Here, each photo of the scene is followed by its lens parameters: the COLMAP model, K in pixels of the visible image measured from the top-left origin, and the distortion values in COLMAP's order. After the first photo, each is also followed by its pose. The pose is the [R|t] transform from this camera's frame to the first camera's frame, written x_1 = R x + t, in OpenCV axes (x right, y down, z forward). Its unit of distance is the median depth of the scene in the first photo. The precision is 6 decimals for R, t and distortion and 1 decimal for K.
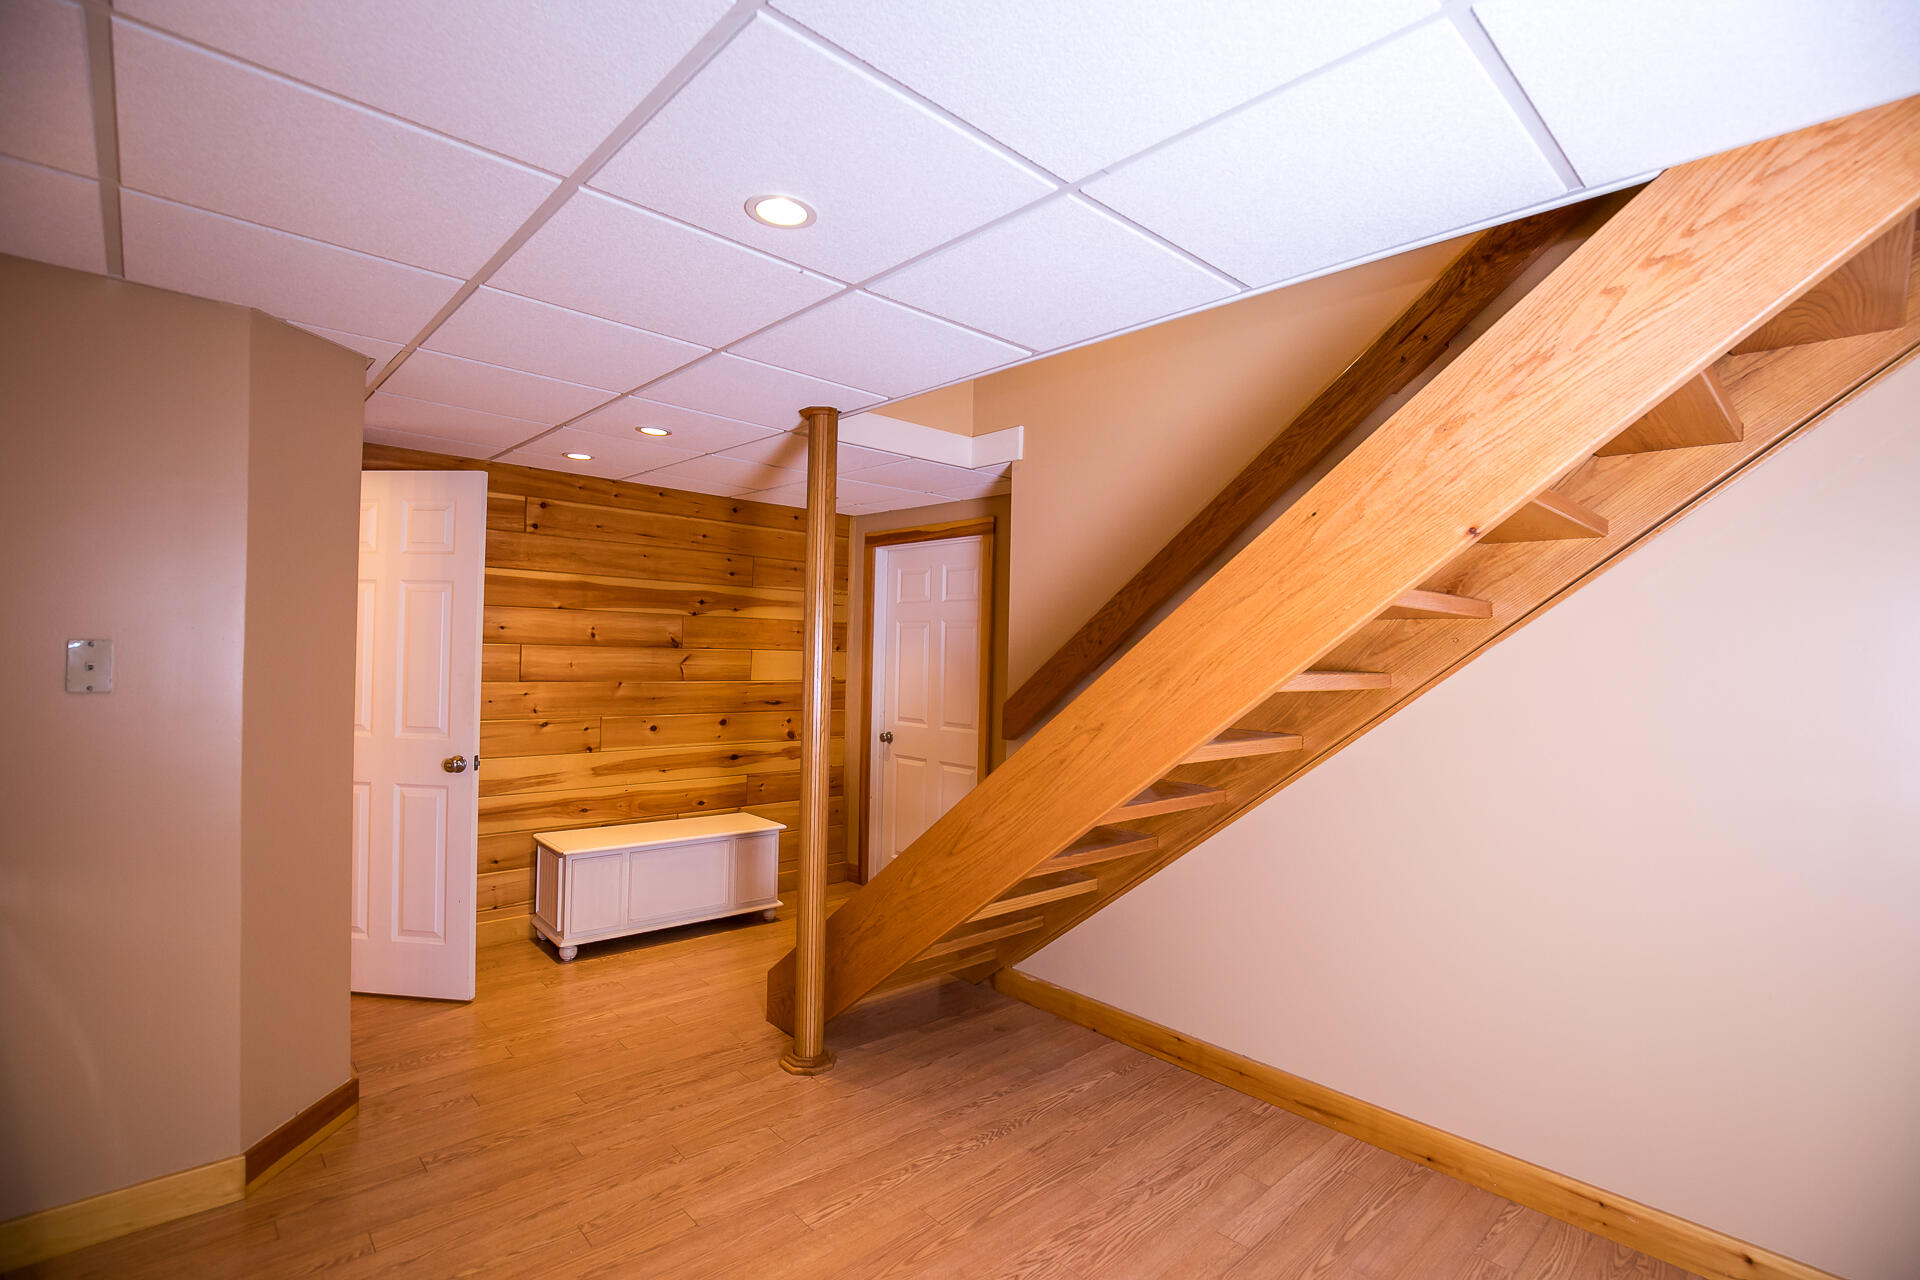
lens RADIAL K [[880.4, 0, 966.8], [0, 880.4, 639.9], [0, 0, 1]] dist [-0.028049, 0.003788]
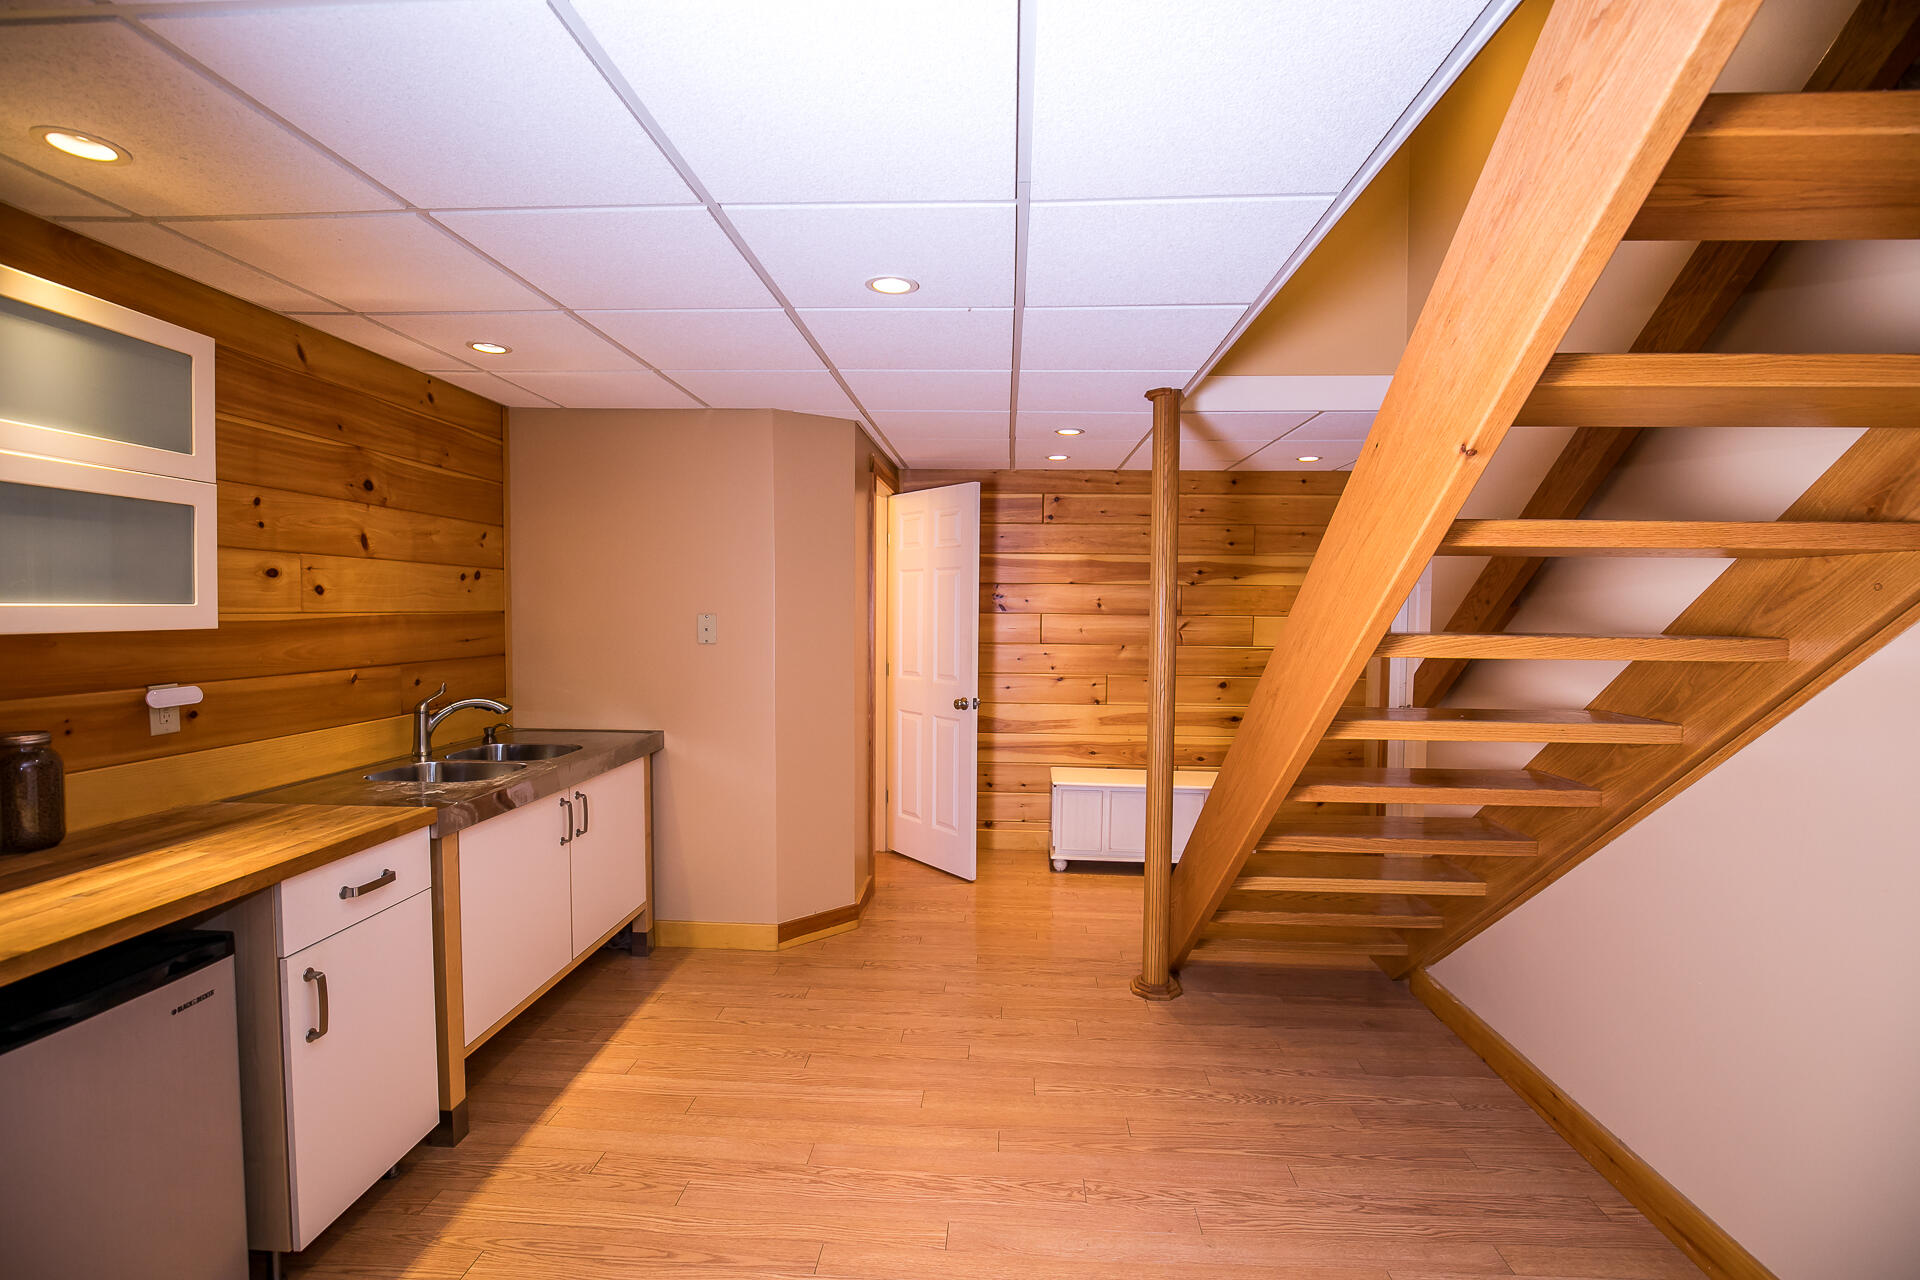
lens RADIAL K [[880.4, 0, 964.8], [0, 880.4, 639.0], [0, 0, 1]] dist [-0.028049, 0.003788]
pose [[0.692693, 0.006610, -0.721202, 0.386973], [0.017830, 0.999495, 0.026286, 0.007312], [0.721012, -0.031067, 0.692226, 0.066591]]
